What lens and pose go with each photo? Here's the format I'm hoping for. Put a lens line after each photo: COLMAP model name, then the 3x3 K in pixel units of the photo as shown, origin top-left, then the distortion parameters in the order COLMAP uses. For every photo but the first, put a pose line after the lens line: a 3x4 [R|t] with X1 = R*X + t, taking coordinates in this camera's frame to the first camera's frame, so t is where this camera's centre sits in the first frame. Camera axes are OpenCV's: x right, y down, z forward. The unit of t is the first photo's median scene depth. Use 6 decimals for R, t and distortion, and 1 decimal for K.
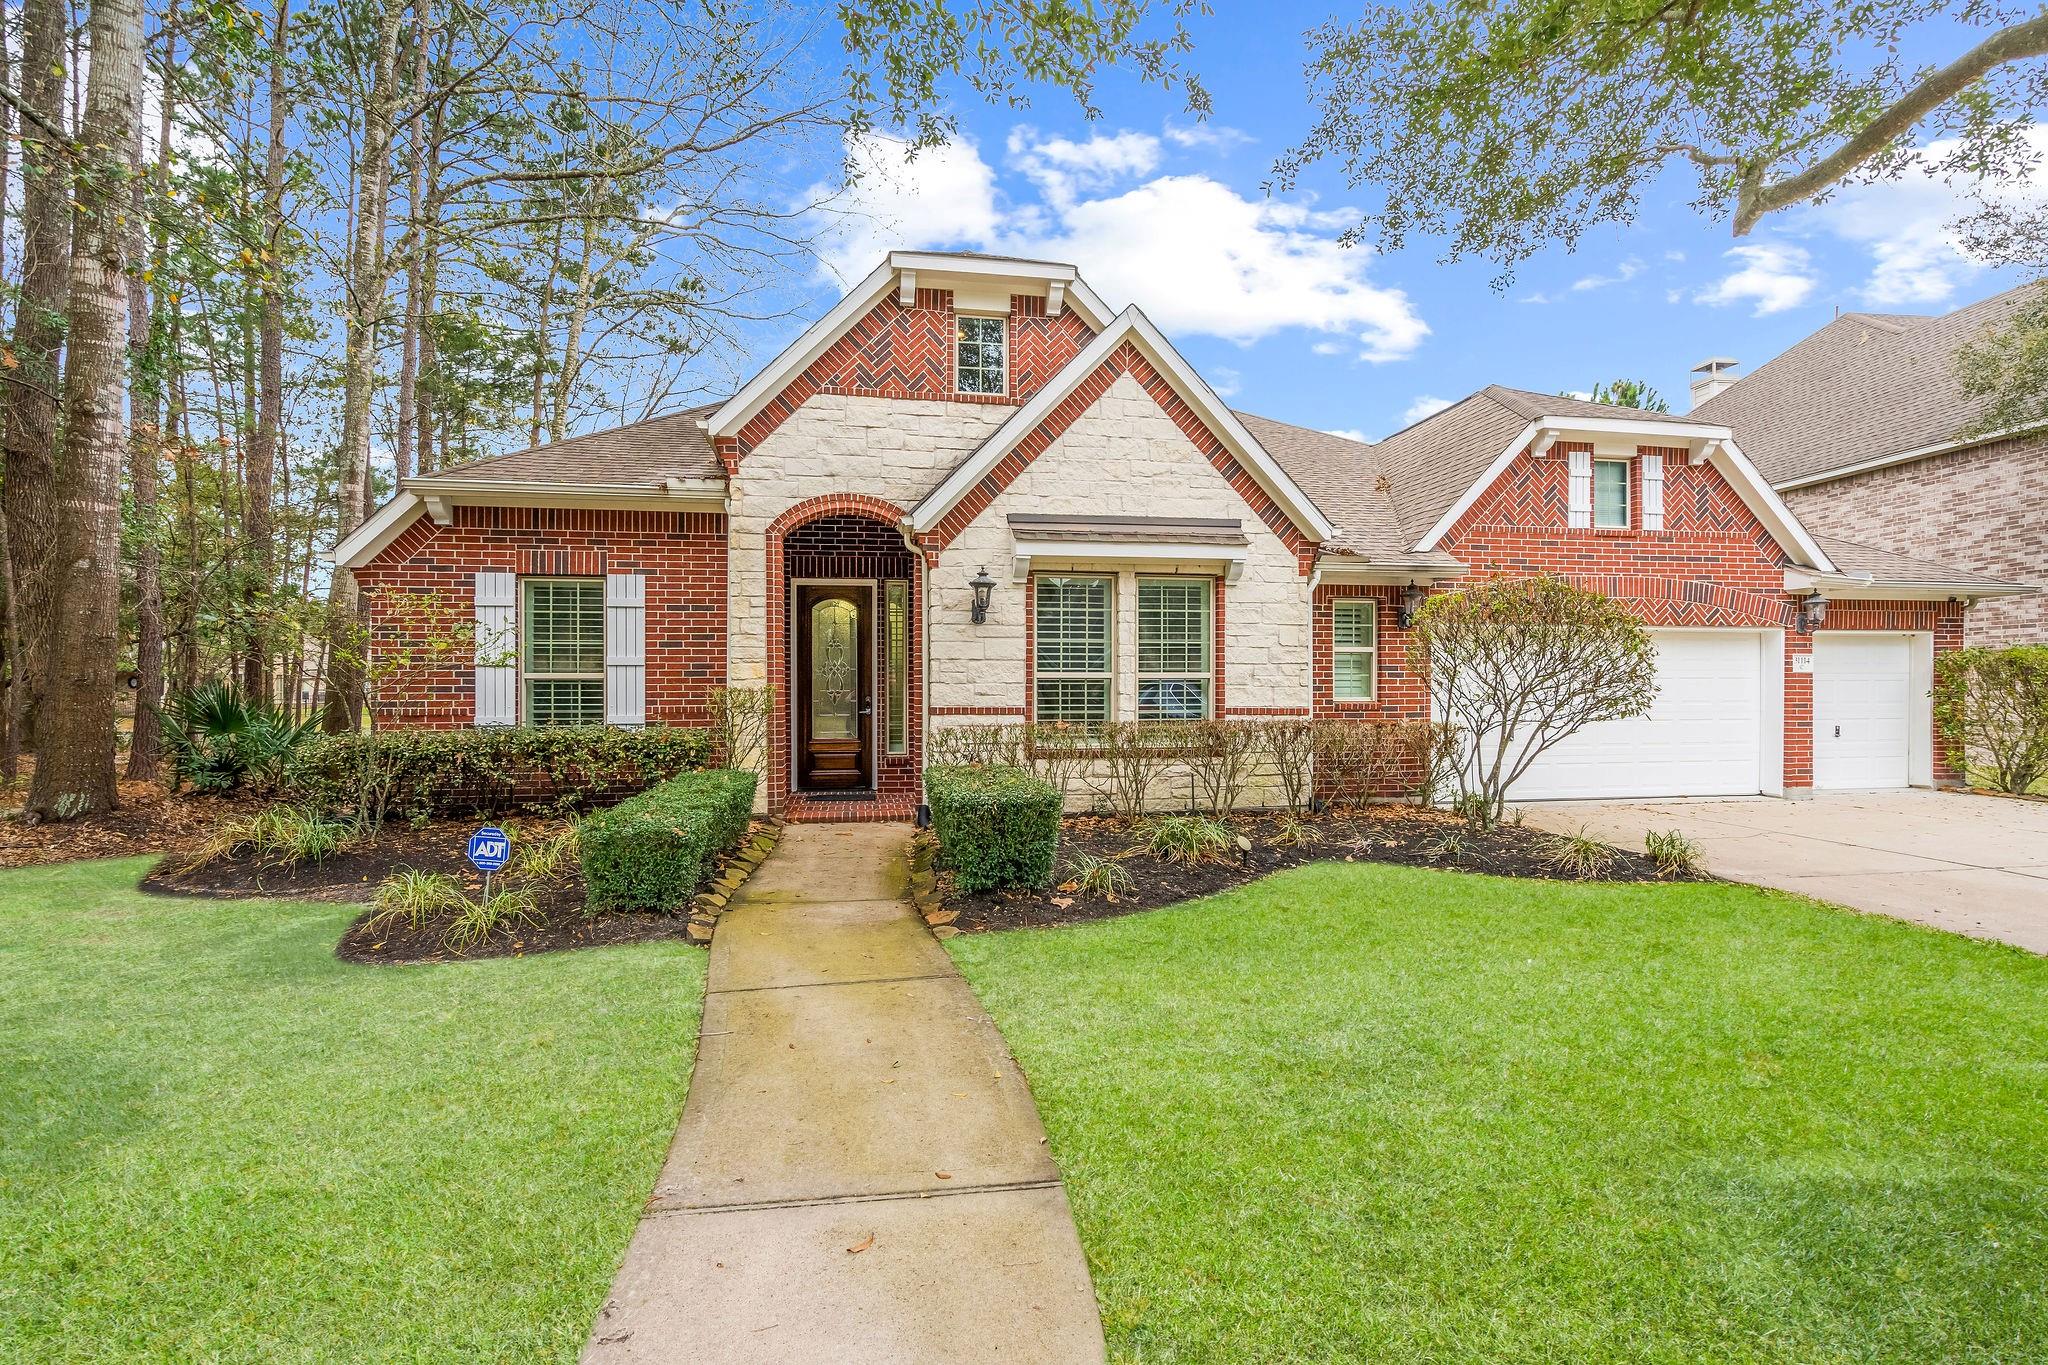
lens RADIAL K [[924.4, 0, 1007.5], [0, 924.4, 683.1], [0, 0, 1]] dist [-0.001237, 0.000359]
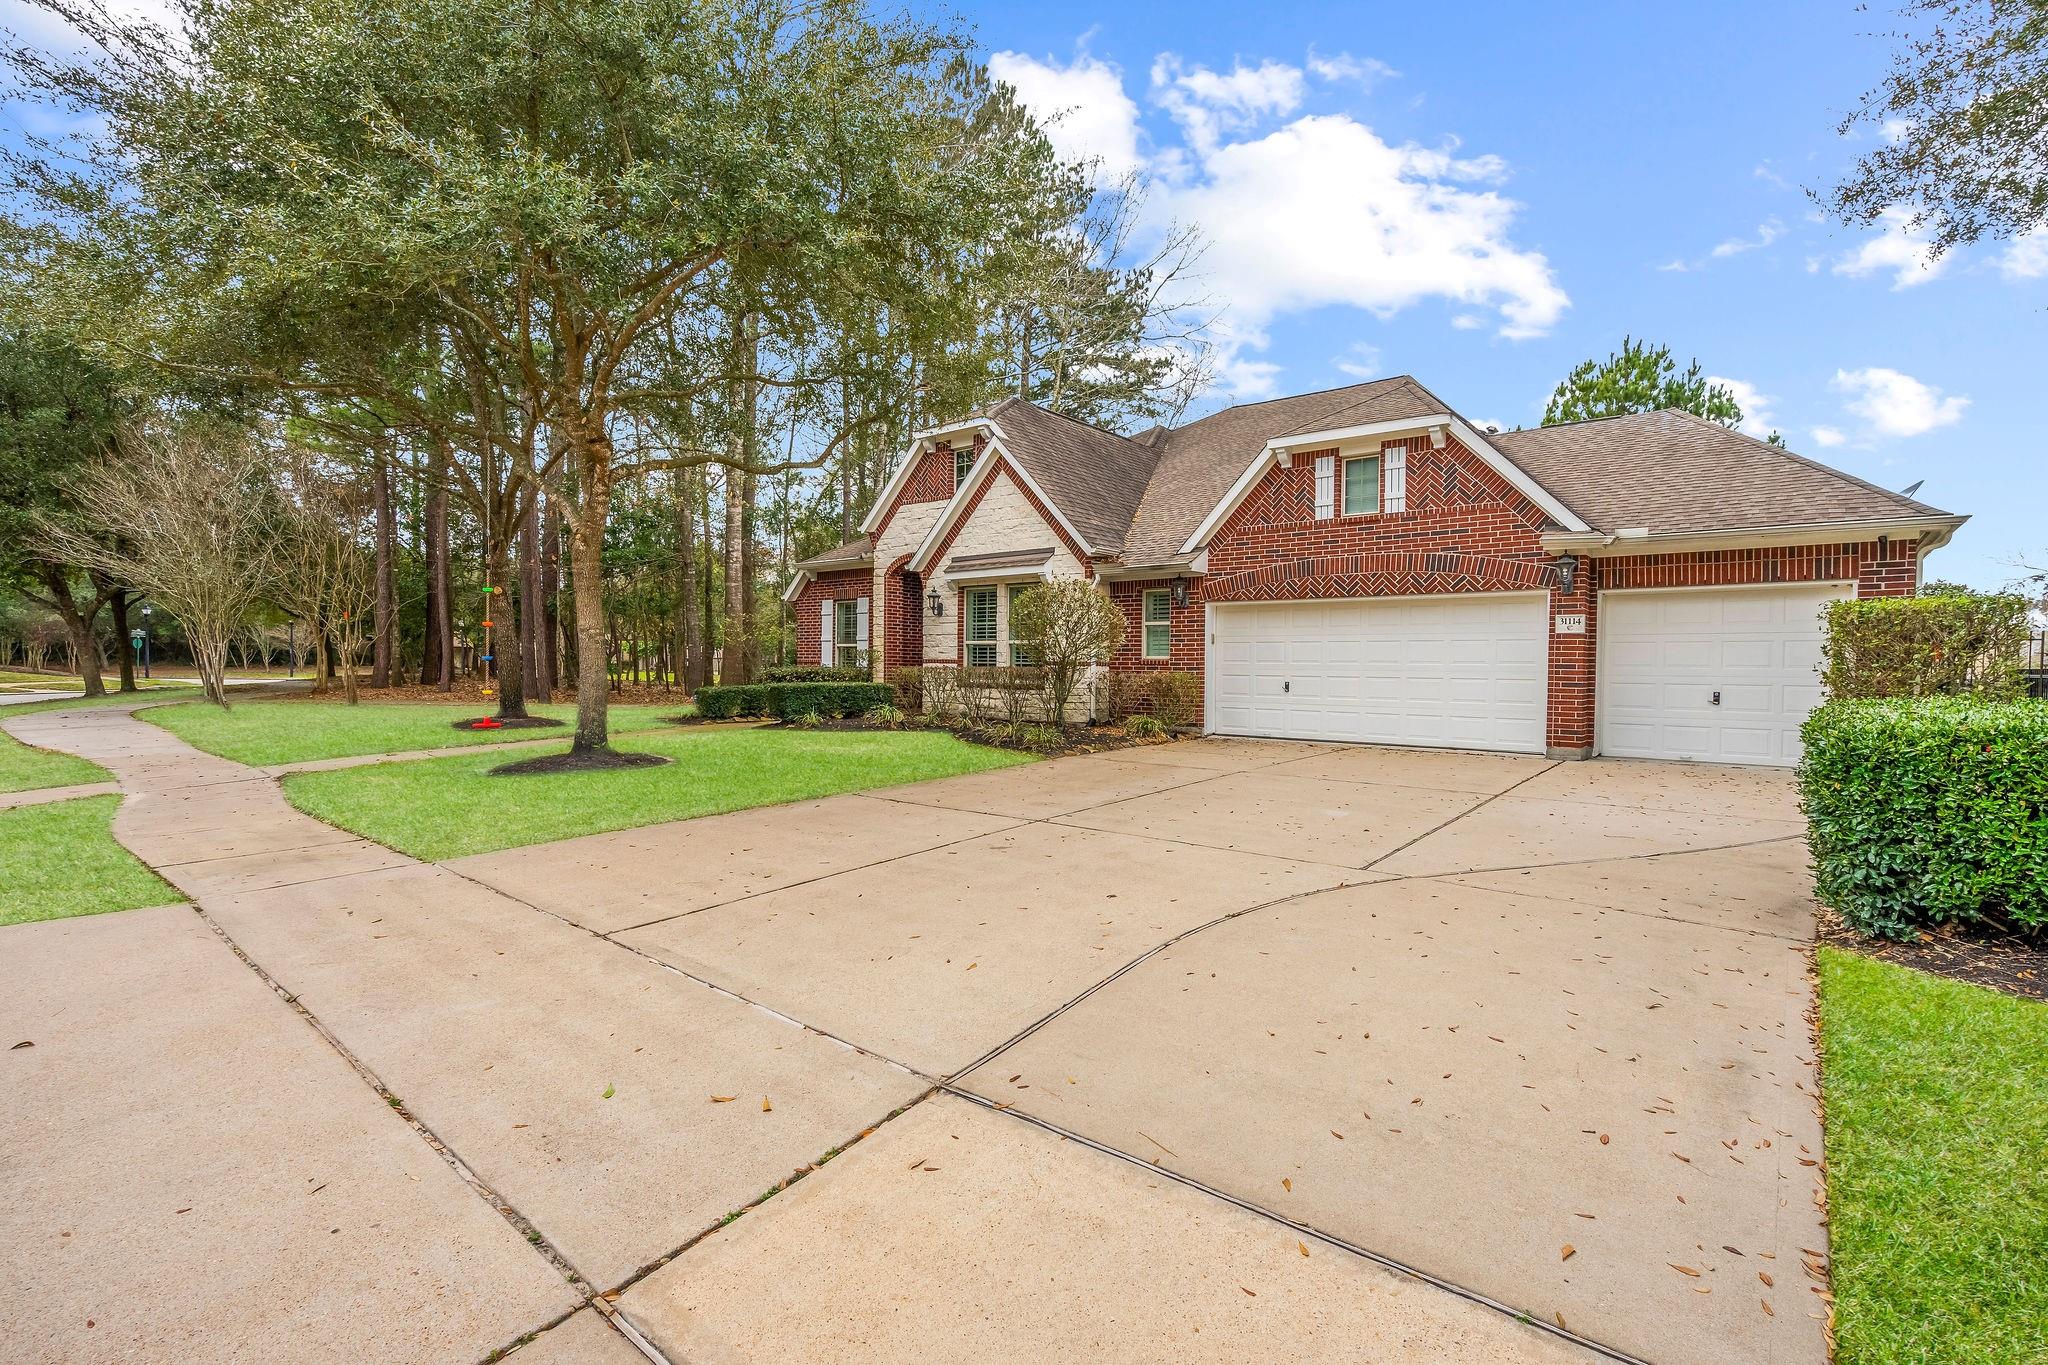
lens RADIAL K [[924.4, 0, 1007.5], [0, 924.4, 683.1], [0, 0, 1]] dist [-0.001237, 0.000359]
pose [[0.641029, 0.024045, -0.767140, 1.511085], [-0.006983, 0.999650, 0.025498, 0.025665], [0.767485, -0.010988, 0.640973, -0.135280]]
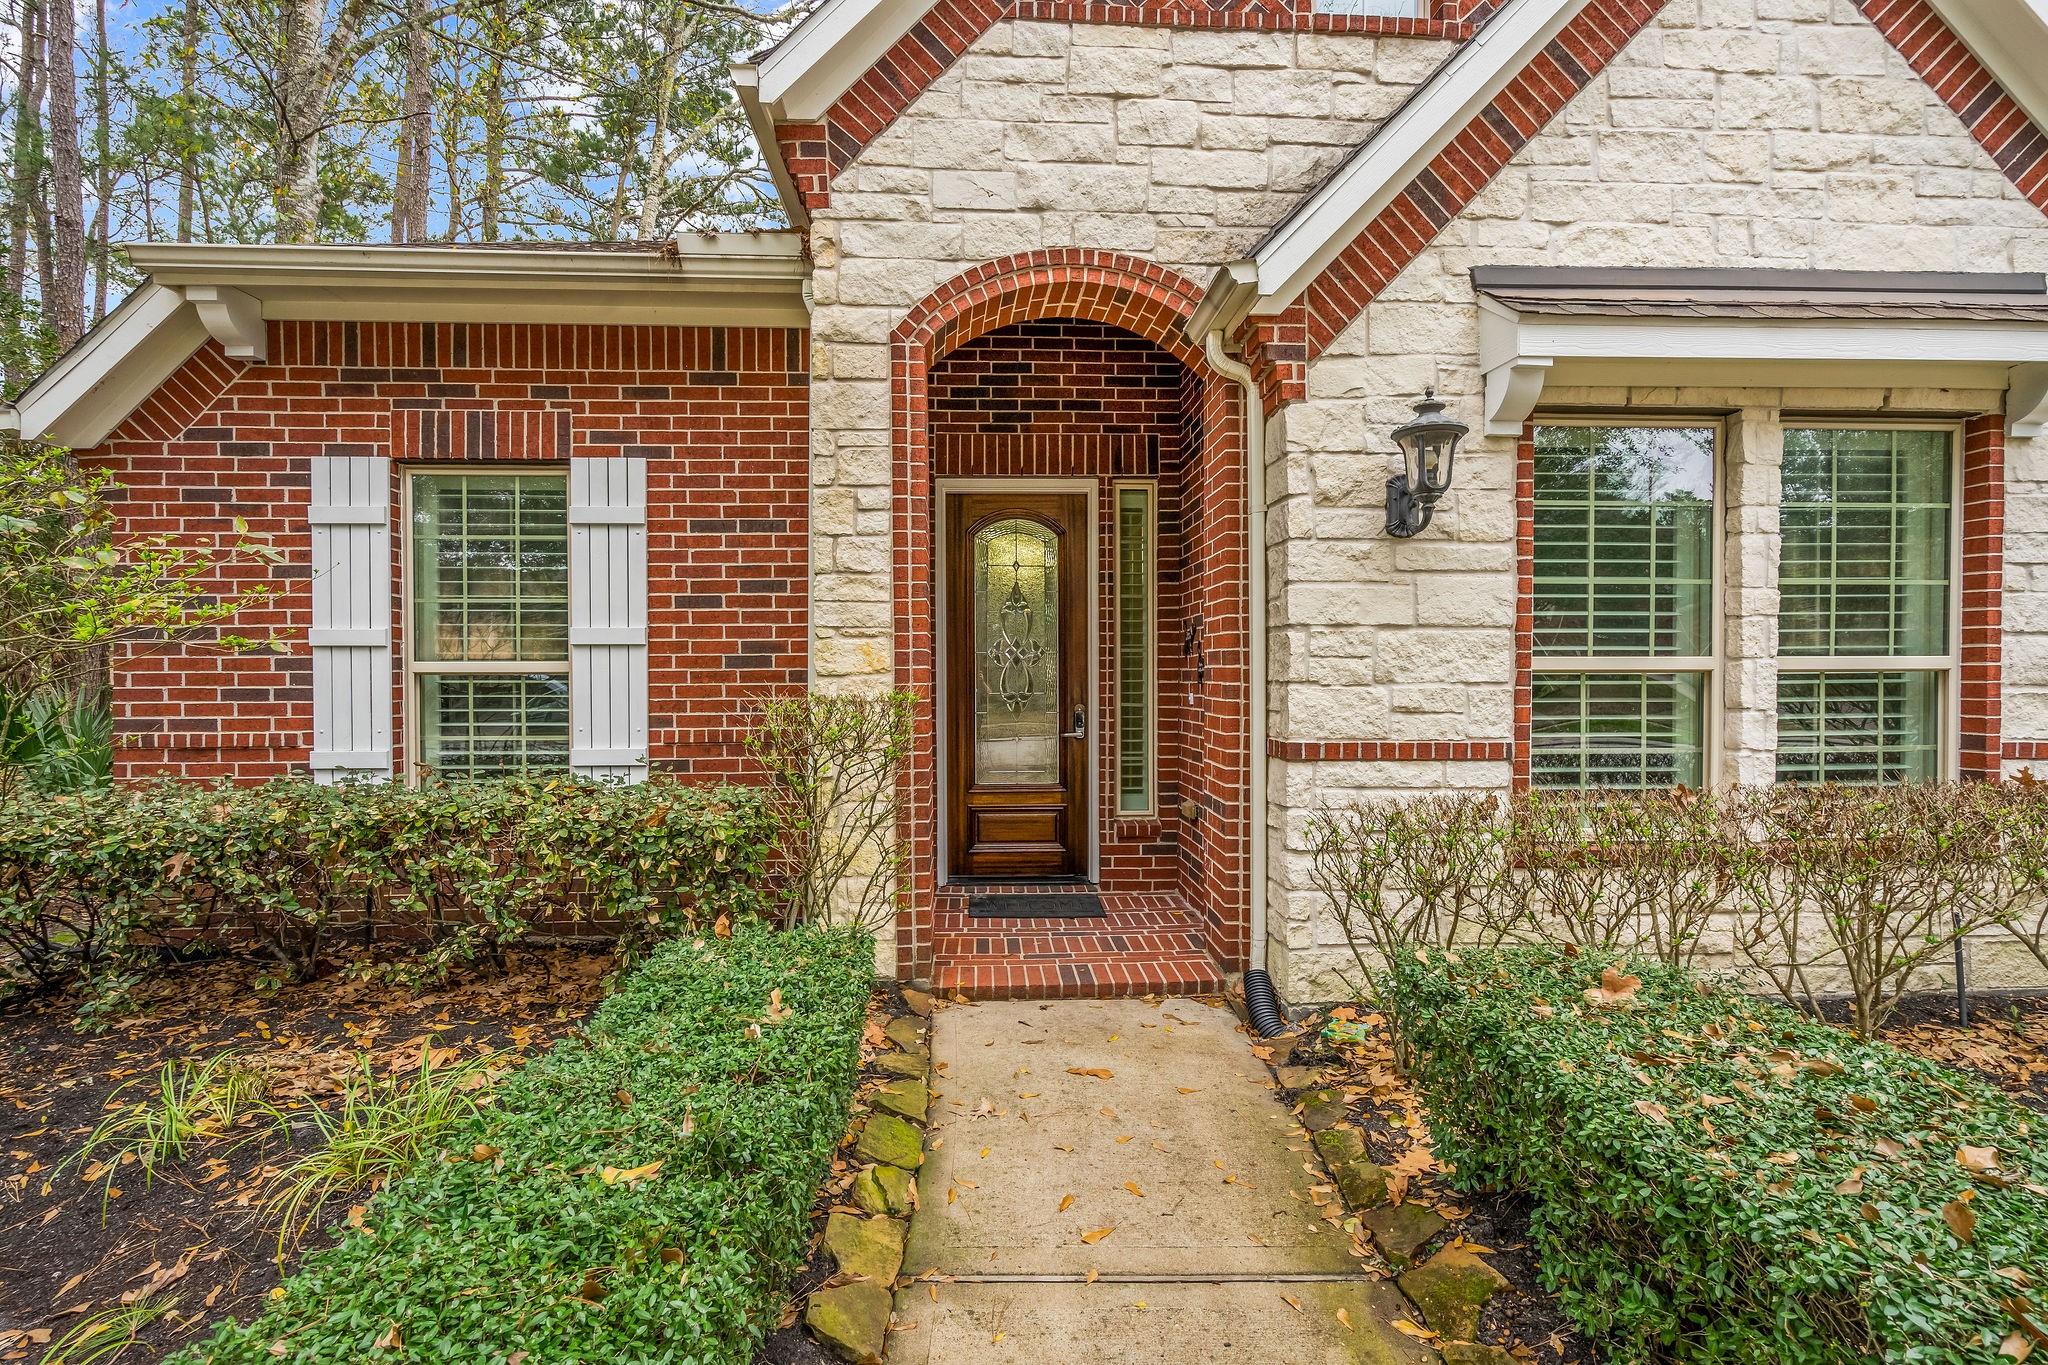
lens RADIAL K [[924.4, 0, 1007.5], [0, 924.4, 683.1], [0, 0, 1]] dist [-0.001237, 0.000359]
pose [[0.992663, 0.000417, -0.120916, -0.150142], [0.001407, 0.999887, 0.014998, -0.006418], [0.120908, -0.015058, 0.992549, 0.557036]]
